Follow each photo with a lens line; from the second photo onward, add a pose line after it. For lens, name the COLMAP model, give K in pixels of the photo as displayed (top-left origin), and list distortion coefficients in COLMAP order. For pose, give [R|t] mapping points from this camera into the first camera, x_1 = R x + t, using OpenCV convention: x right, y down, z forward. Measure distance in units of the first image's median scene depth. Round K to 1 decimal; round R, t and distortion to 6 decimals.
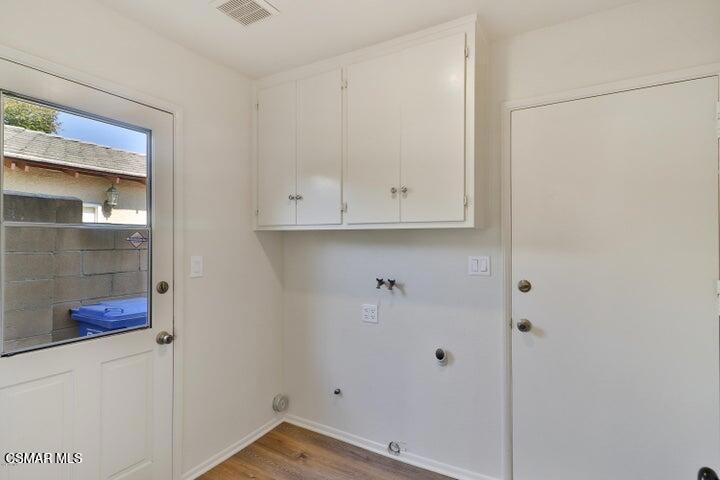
lens RADIAL K [[365.7, 0, 363.2], [0, 365.7, 240.0], [0, 0, 1]] dist [0.026028, -0.014346]
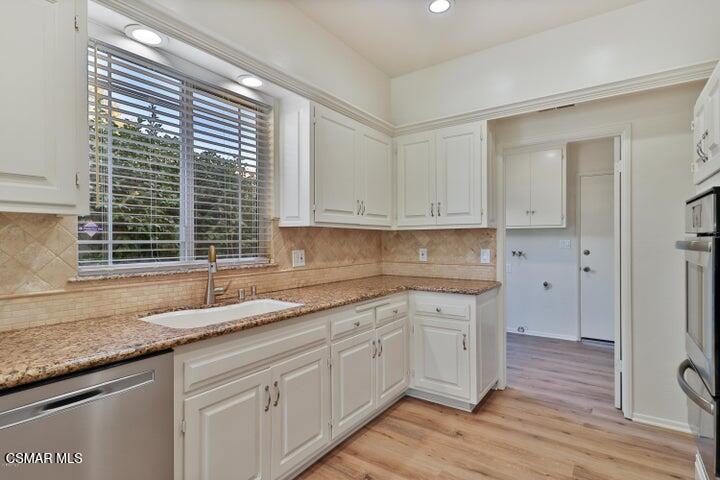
lens RADIAL K [[365.7, 0, 358.8], [0, 365.7, 243.6], [0, 0, 1]] dist [0.026028, -0.014346]
pose [[0.997744, -0.006202, -0.066845, -0.836499], [0.006966, 0.999913, 0.011202, 0.032727], [0.066770, -0.011642, 0.997701, -1.412383]]
